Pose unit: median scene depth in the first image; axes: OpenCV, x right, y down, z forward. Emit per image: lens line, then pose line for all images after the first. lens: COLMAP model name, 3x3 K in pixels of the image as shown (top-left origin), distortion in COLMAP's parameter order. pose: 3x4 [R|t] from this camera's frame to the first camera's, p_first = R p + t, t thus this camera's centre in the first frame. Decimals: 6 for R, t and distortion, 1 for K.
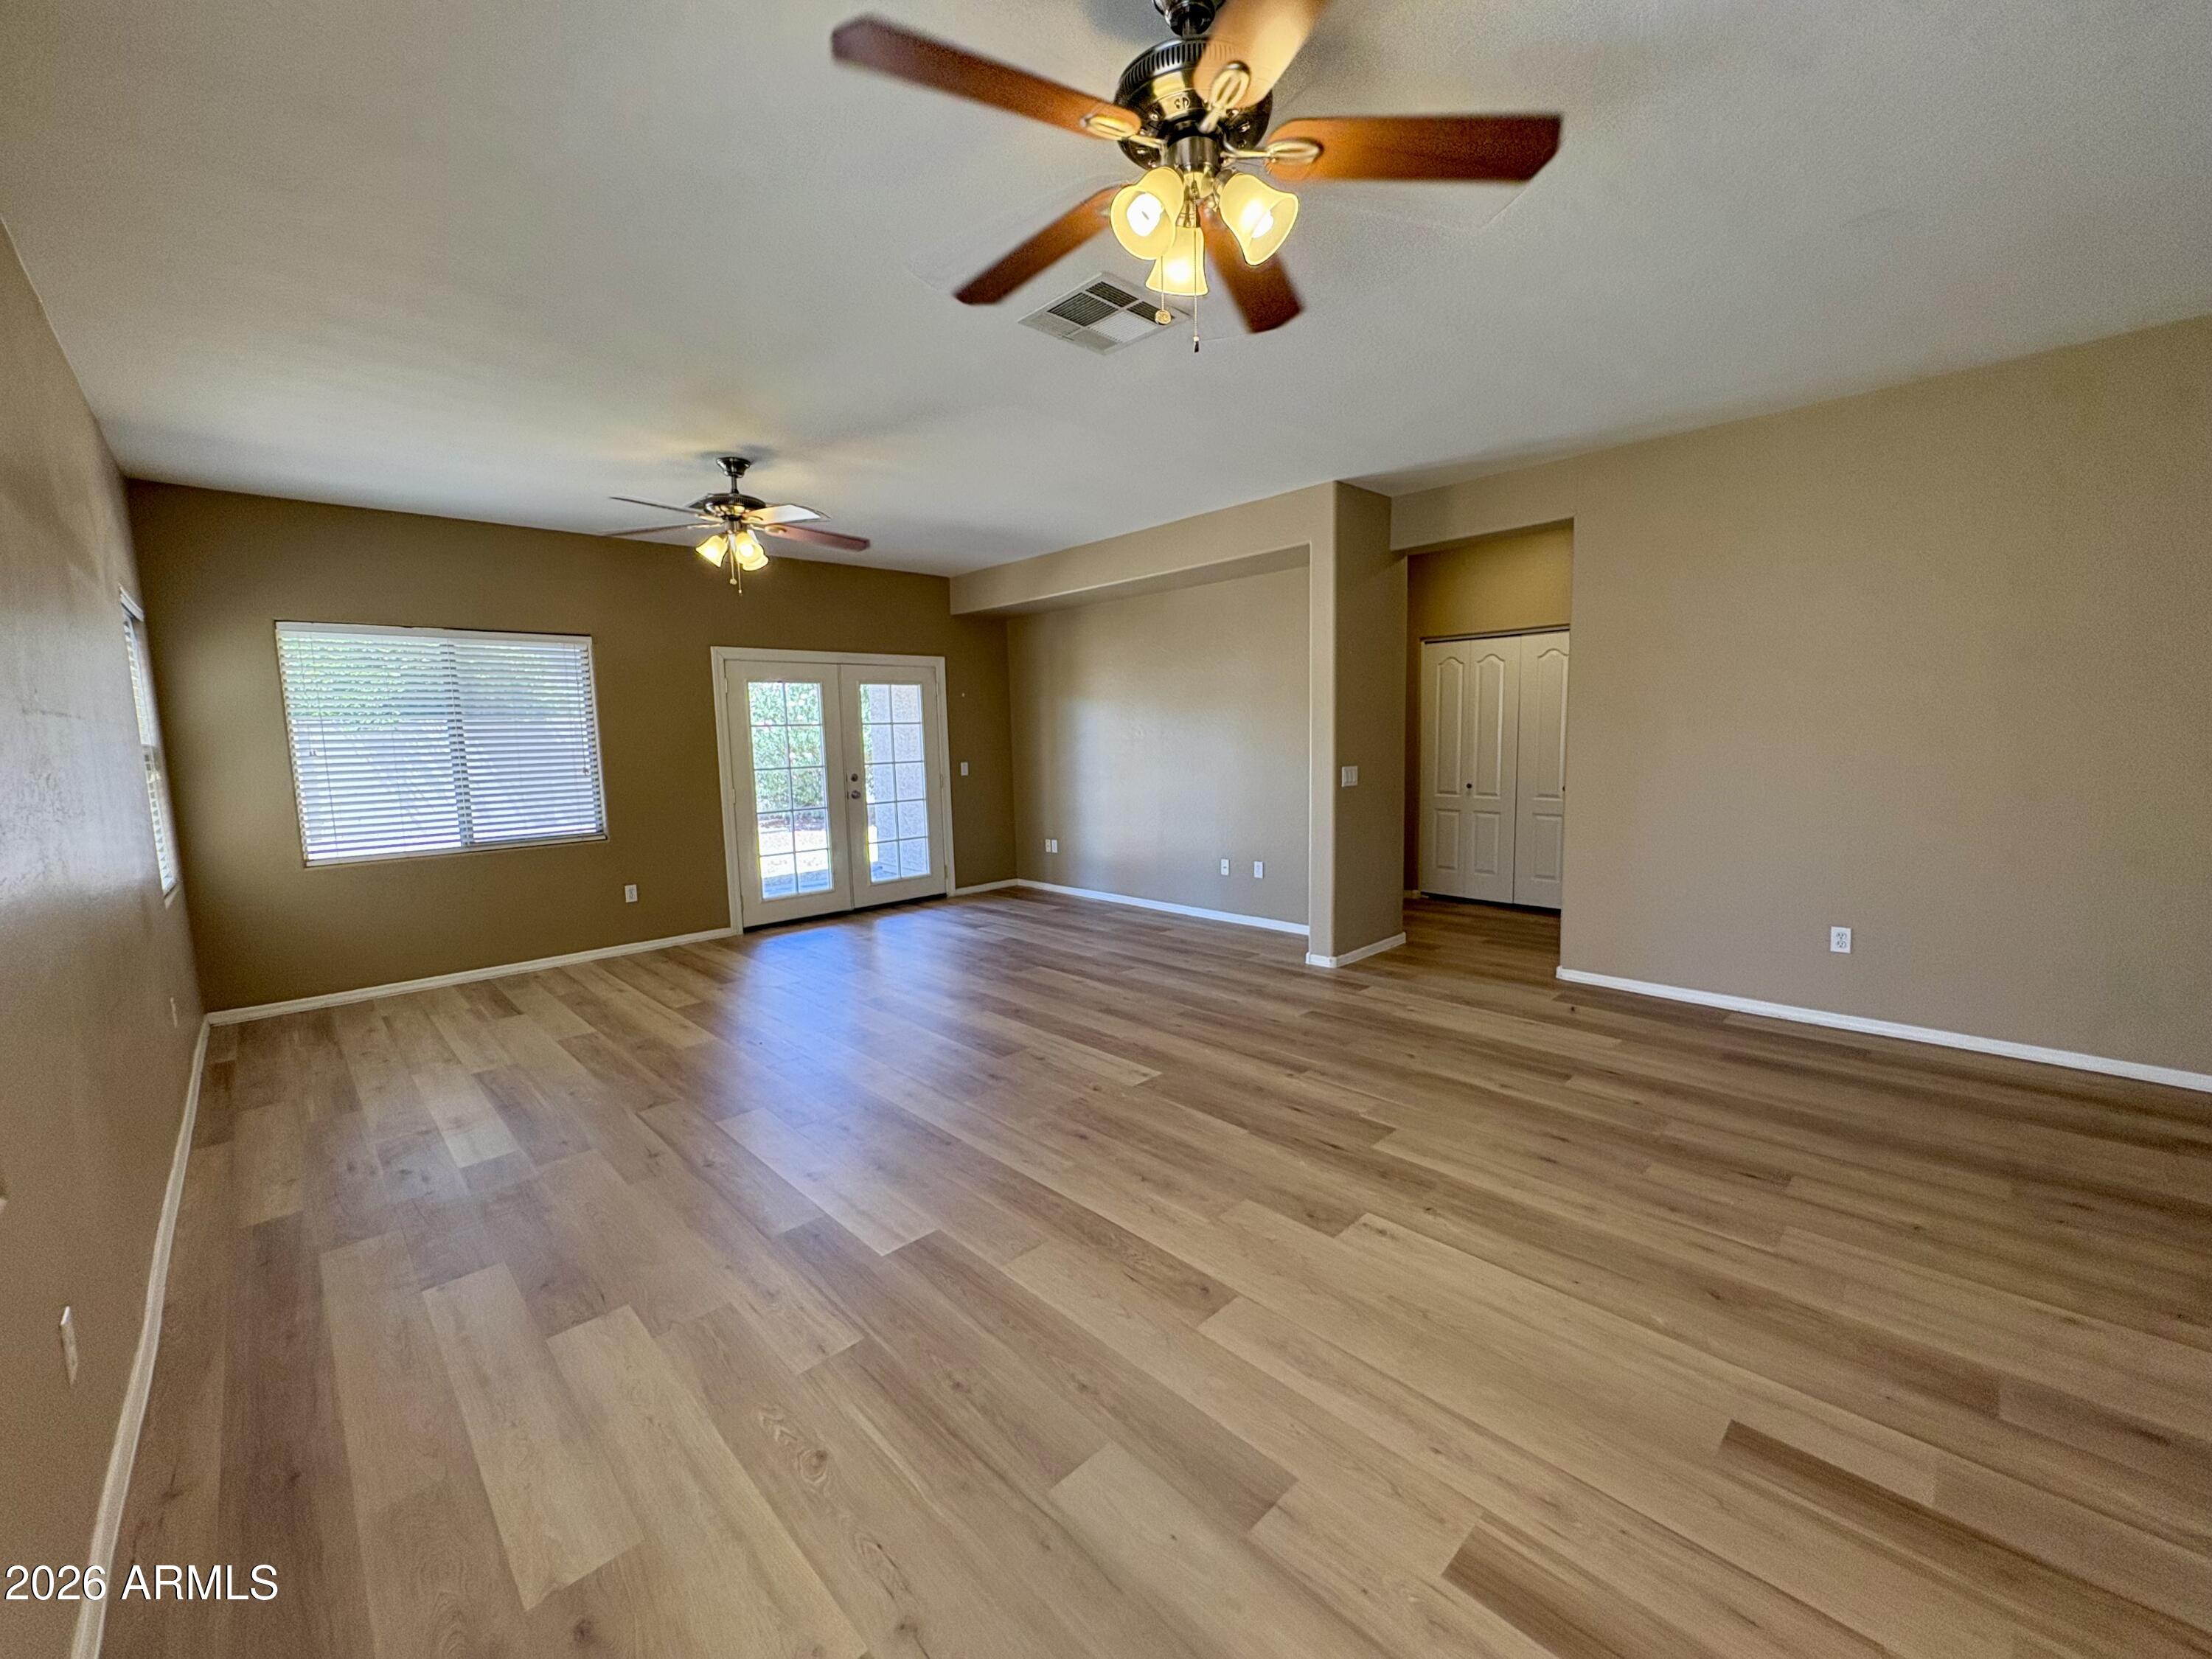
lens RADIAL K [[884.3, 0, 1107.8], [0, 884.3, 829.4], [0, 0, 1]] dist [0.000192, 0.000947]
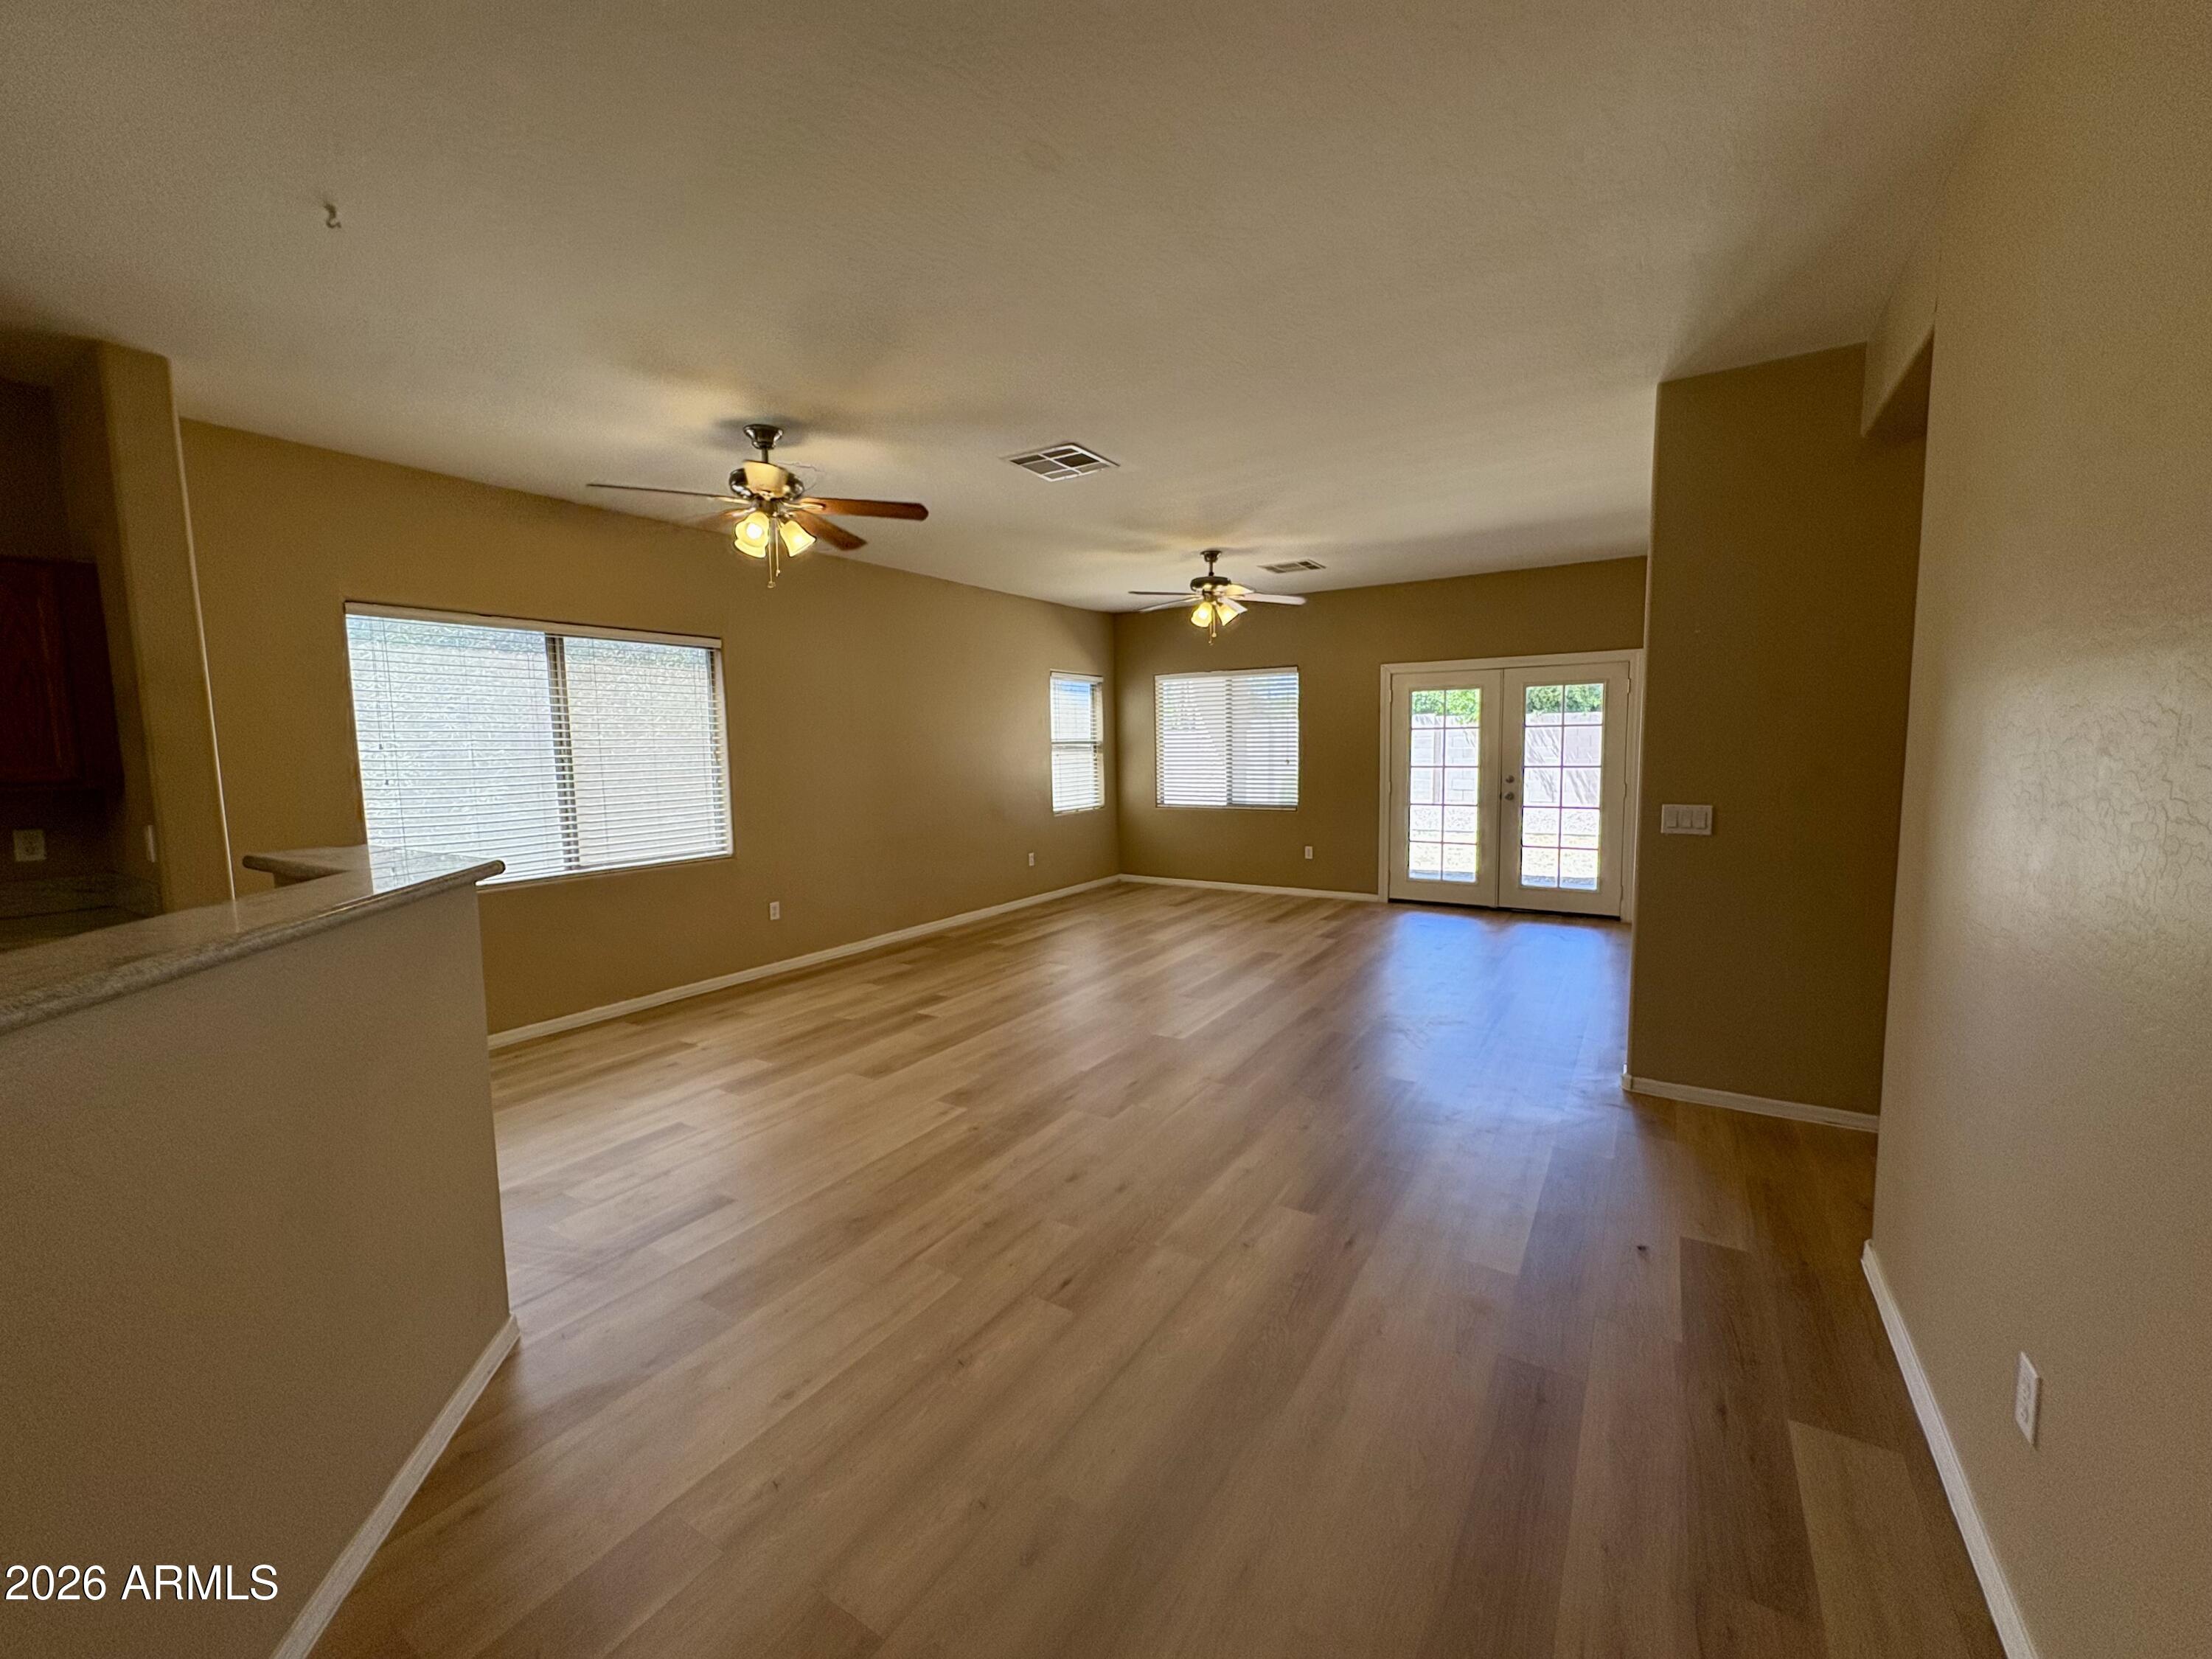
lens RADIAL K [[884.3, 0, 1108.1], [0, 884.3, 825.3], [0, 0, 1]] dist [0.000192, 0.000947]
pose [[0.238868, 0.113153, -0.964437, 0.885935], [-0.097456, 0.990967, 0.092128, -0.082035], [0.966149, 0.071983, 0.247738, 0.458120]]
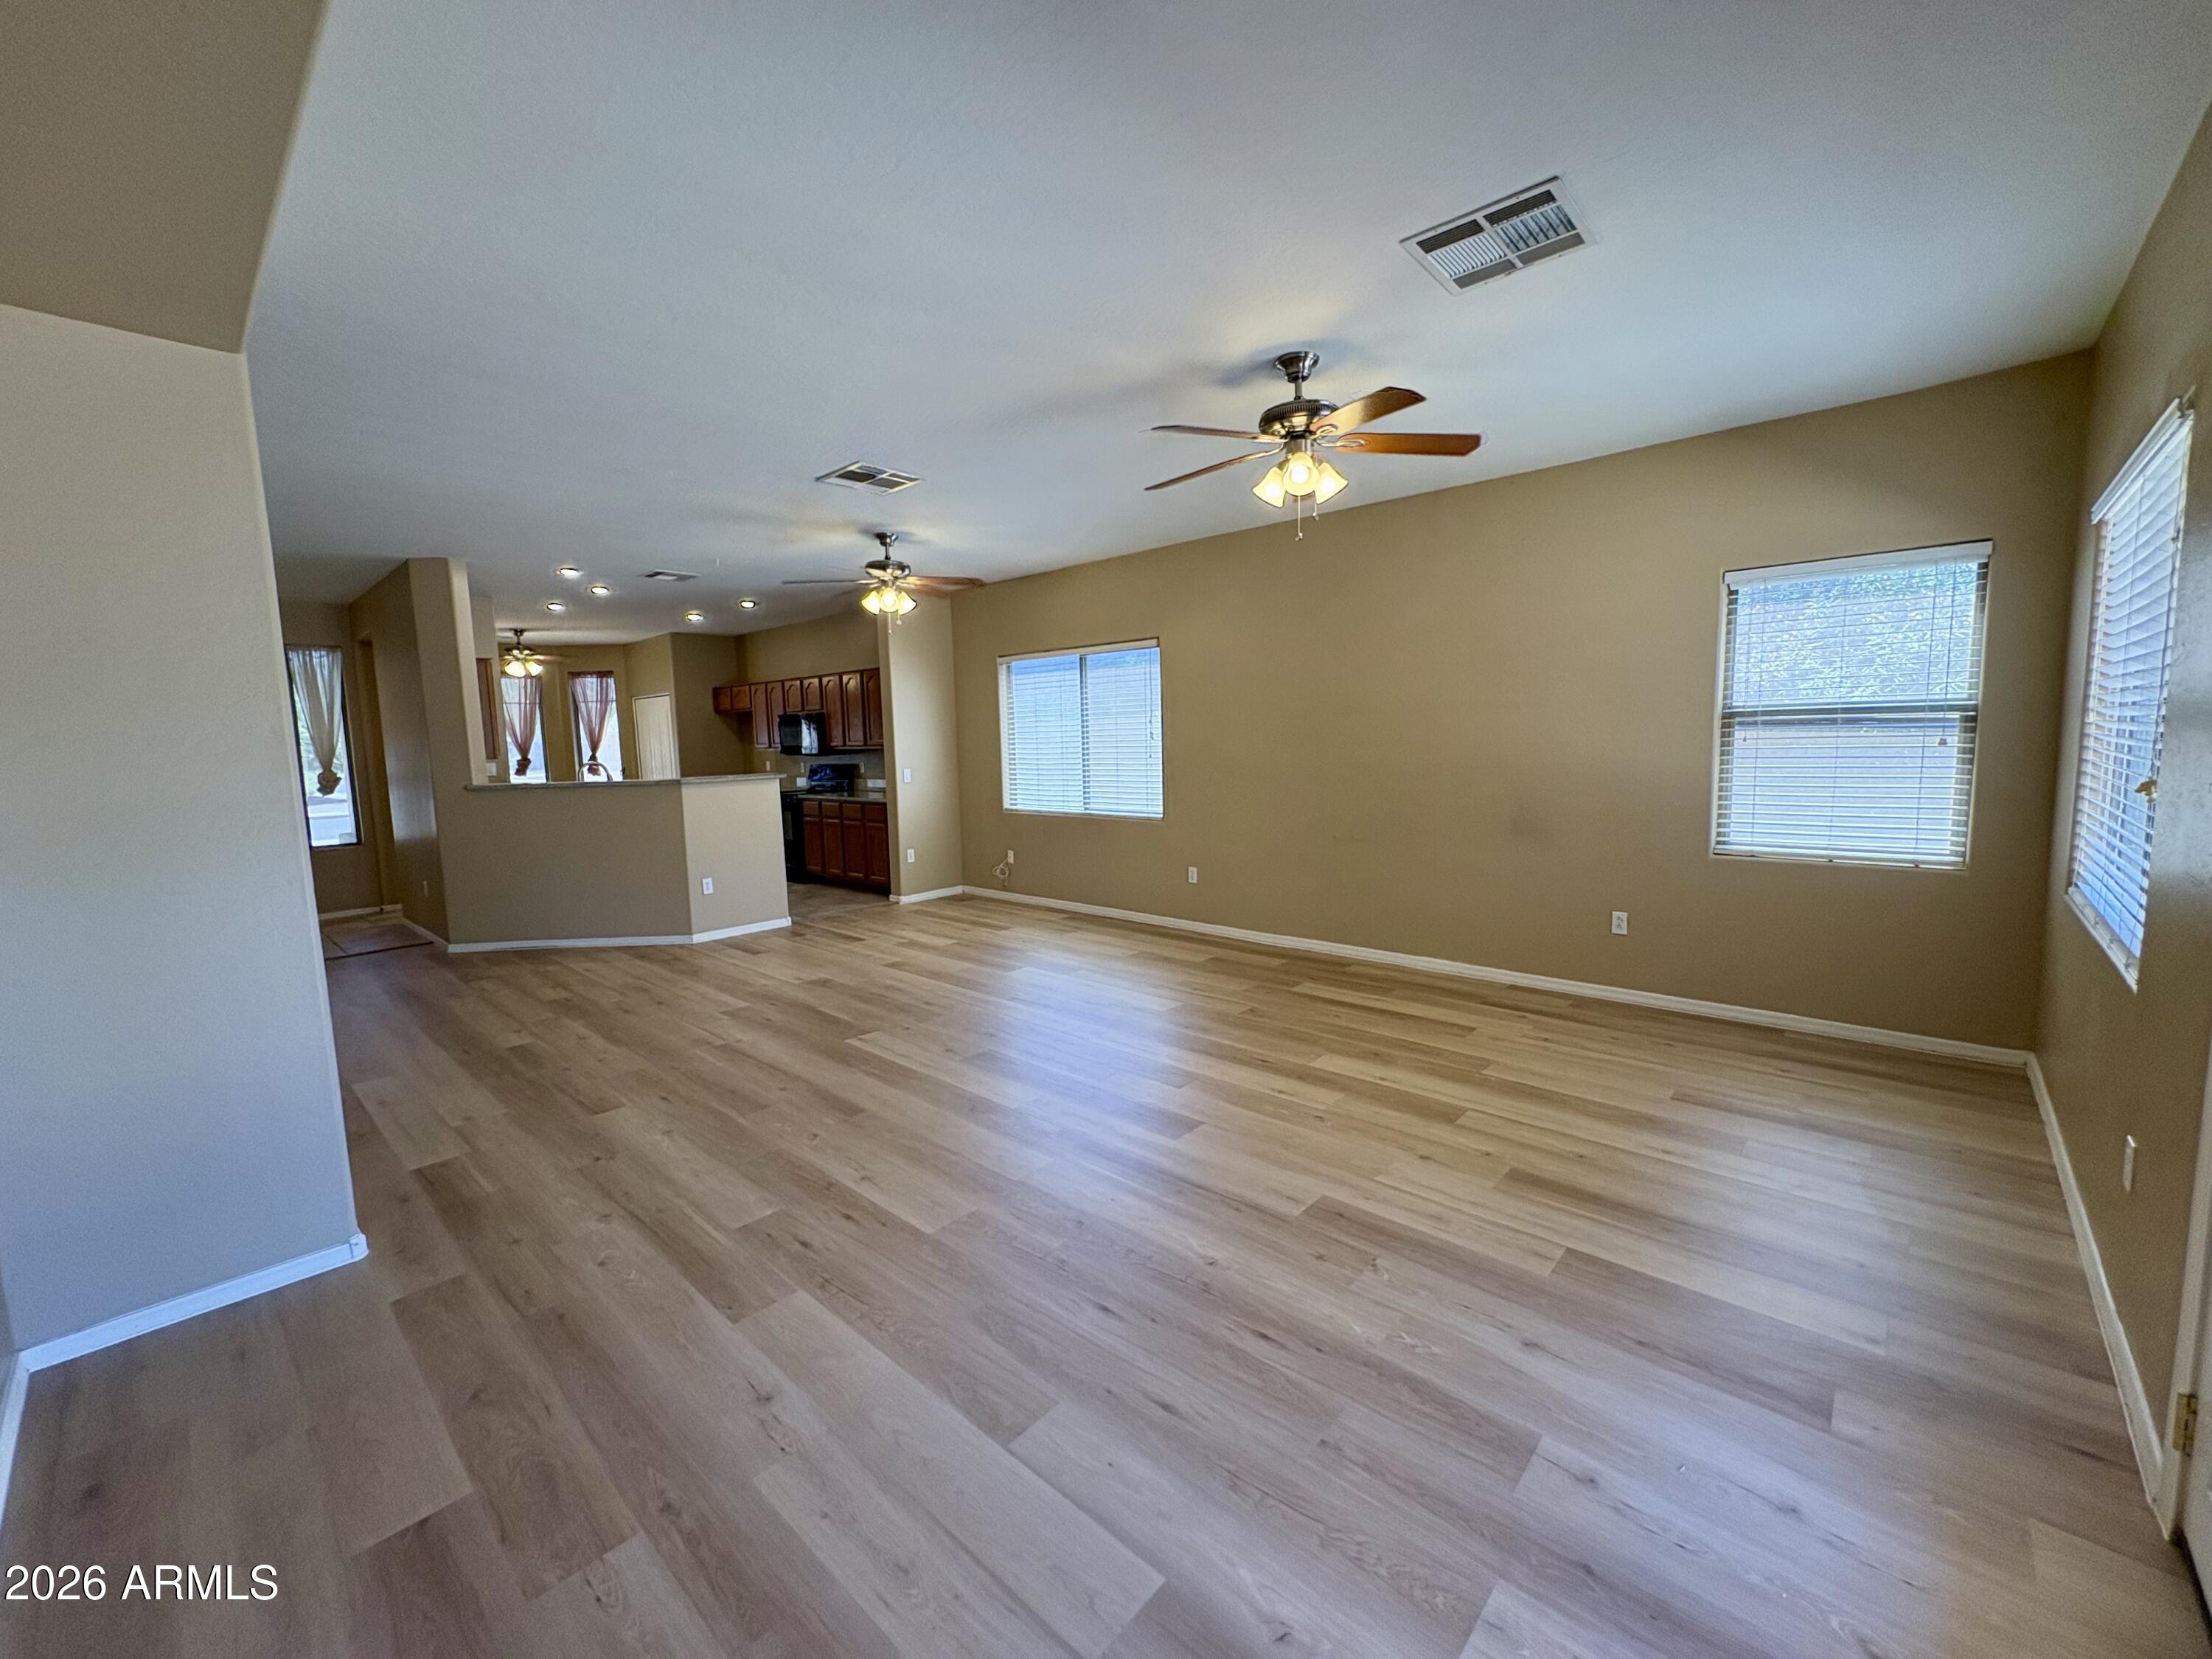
lens RADIAL K [[884.3, 0, 1104.8], [0, 884.3, 823.4], [0, 0, 1]] dist [0.000192, 0.000947]
pose [[-0.996925, 0.056738, -0.054051, -0.179079], [0.044100, 0.976376, 0.211530, -0.179178], [0.064775, 0.208496, -0.975876, 1.619741]]
